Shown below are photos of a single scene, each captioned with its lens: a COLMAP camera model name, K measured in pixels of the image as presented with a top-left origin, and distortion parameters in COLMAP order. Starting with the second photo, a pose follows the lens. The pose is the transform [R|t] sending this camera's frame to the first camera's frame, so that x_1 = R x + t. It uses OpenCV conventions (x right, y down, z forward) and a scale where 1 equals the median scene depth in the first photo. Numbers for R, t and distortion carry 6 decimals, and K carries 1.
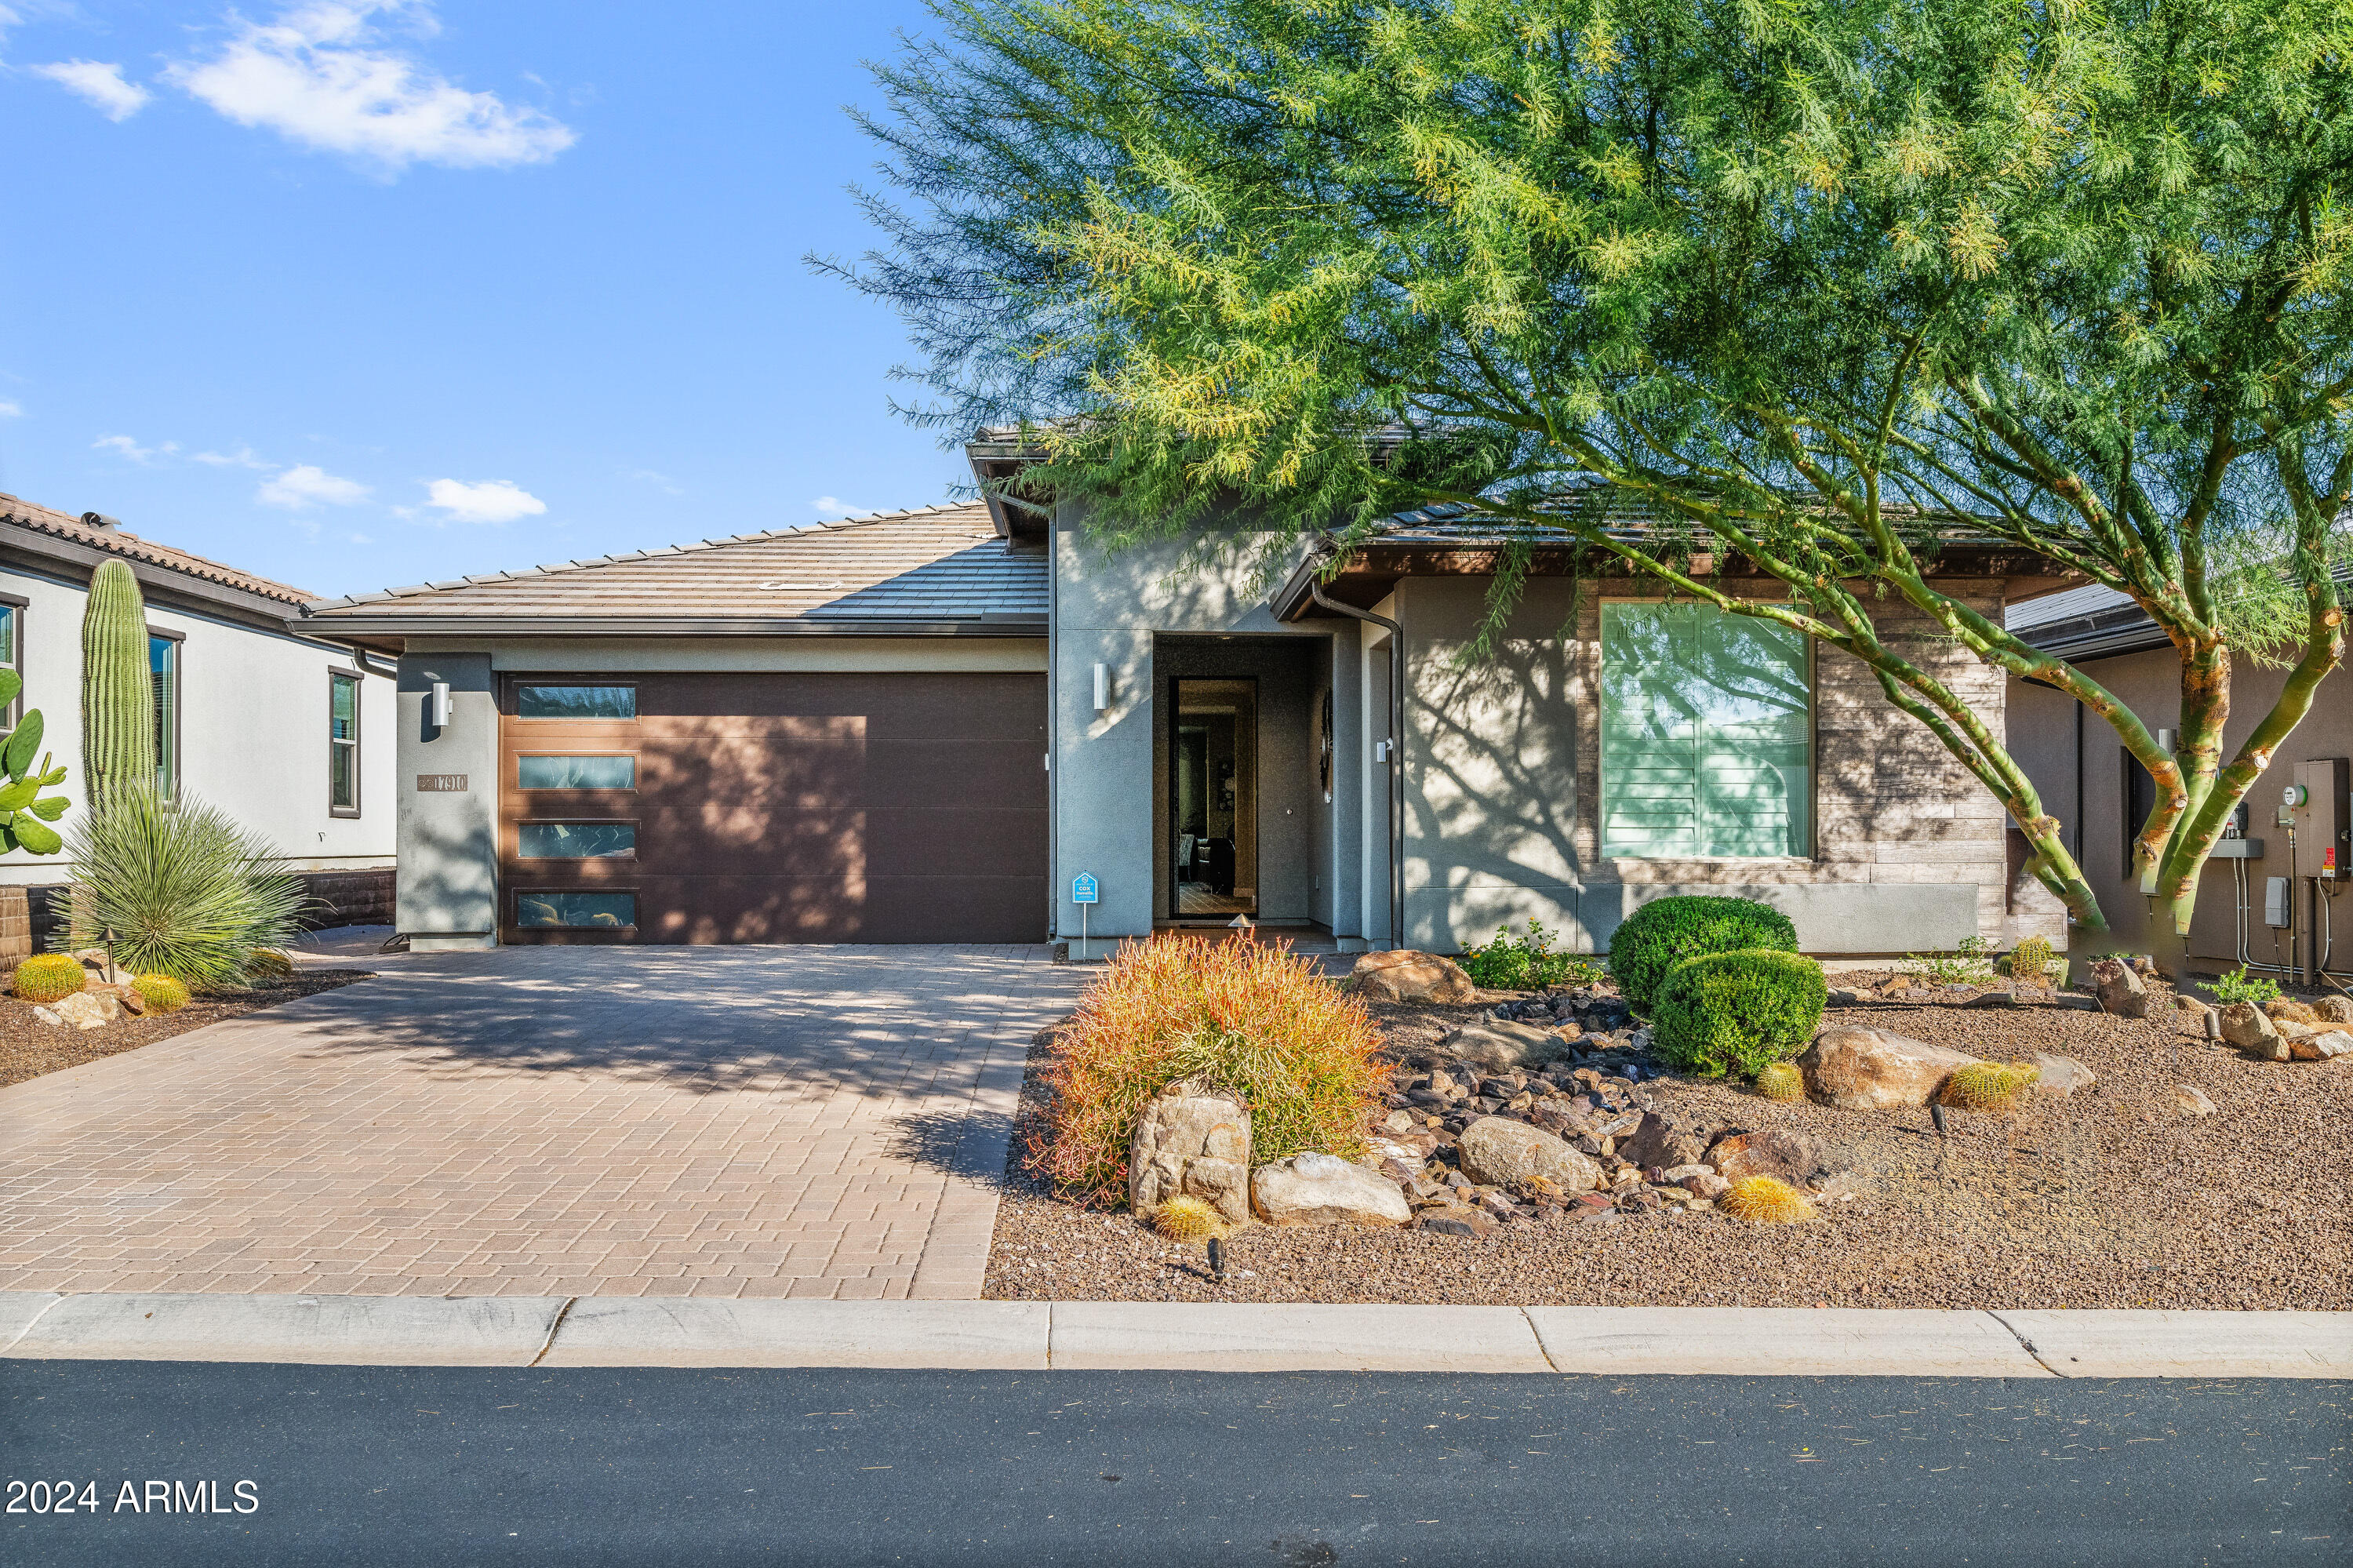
lens RADIAL K [[2038.0, 0, 1176.4], [0, 2038.0, 842.9], [0, 0, 1]] dist [0.002064, 0.001725]
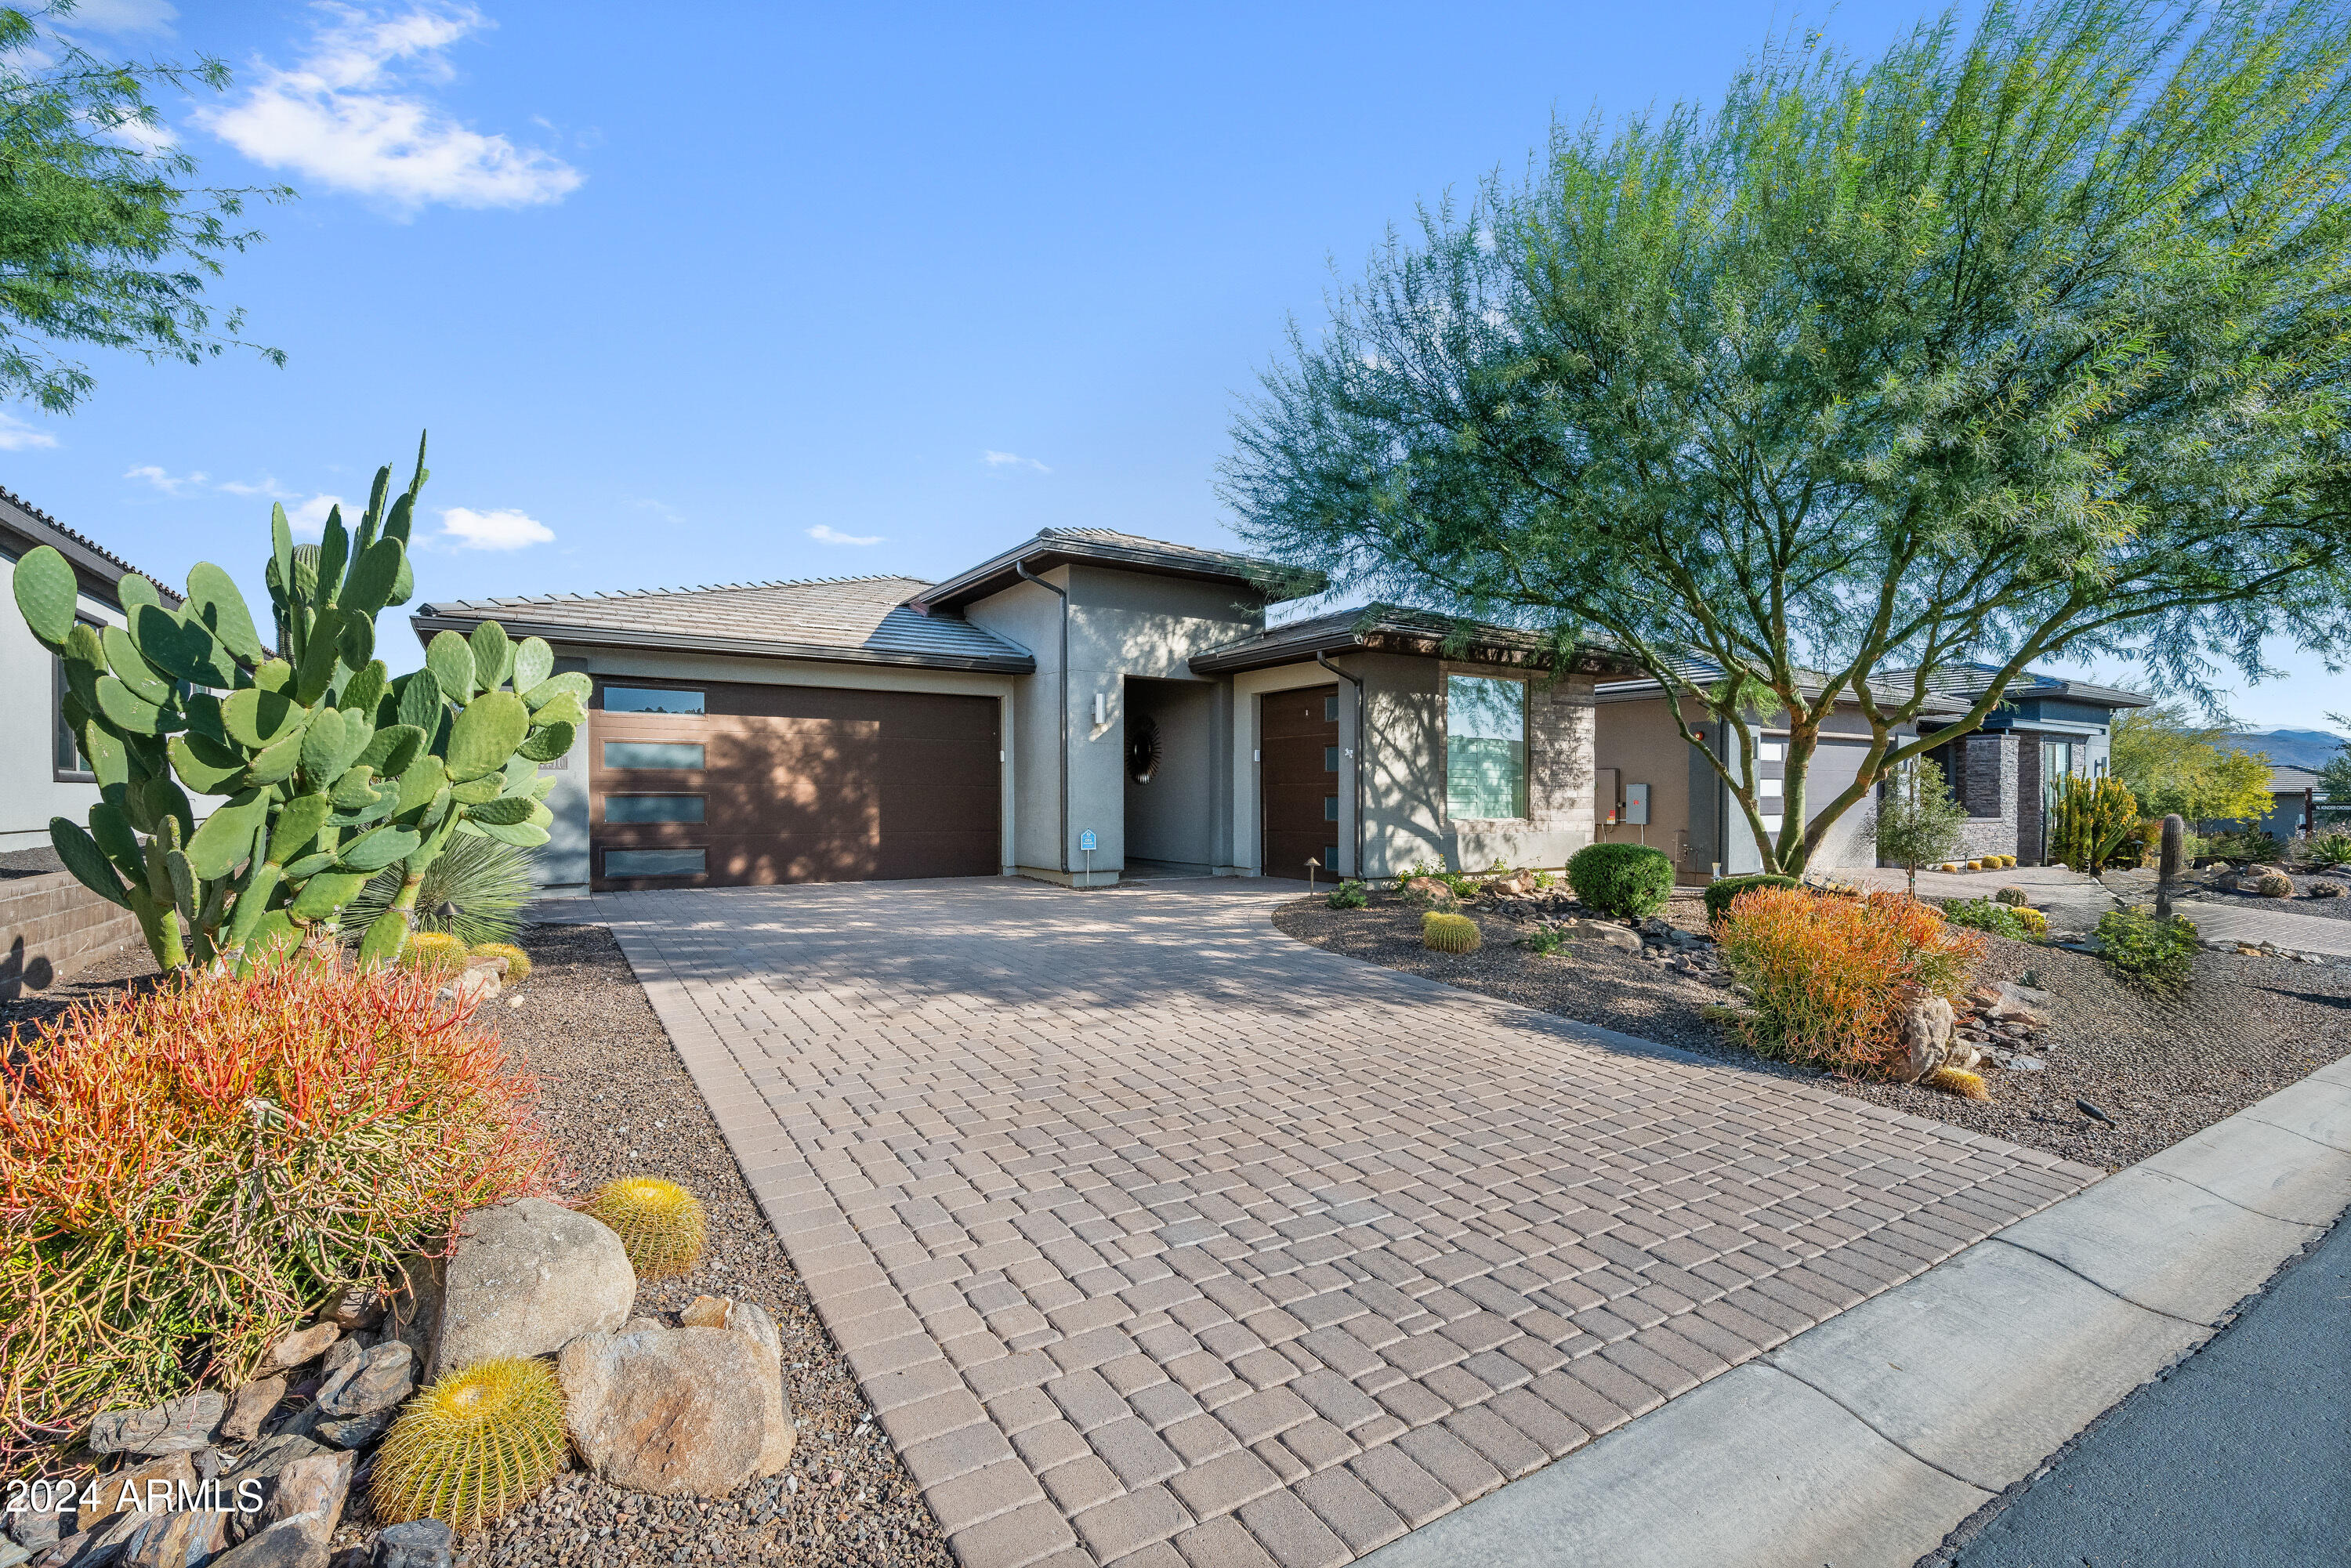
lens RADIAL K [[1035.2, 0, 1138.4], [0, 1035.2, 810.0], [0, 0, 1]] dist [0.001025, 0.000063]
pose [[0.847591, -0.002577, 0.530644, -0.494210], [-0.002519, 0.999957, 0.008879, -0.008008], [-0.530645, -0.008863, 0.847548, 0.382113]]
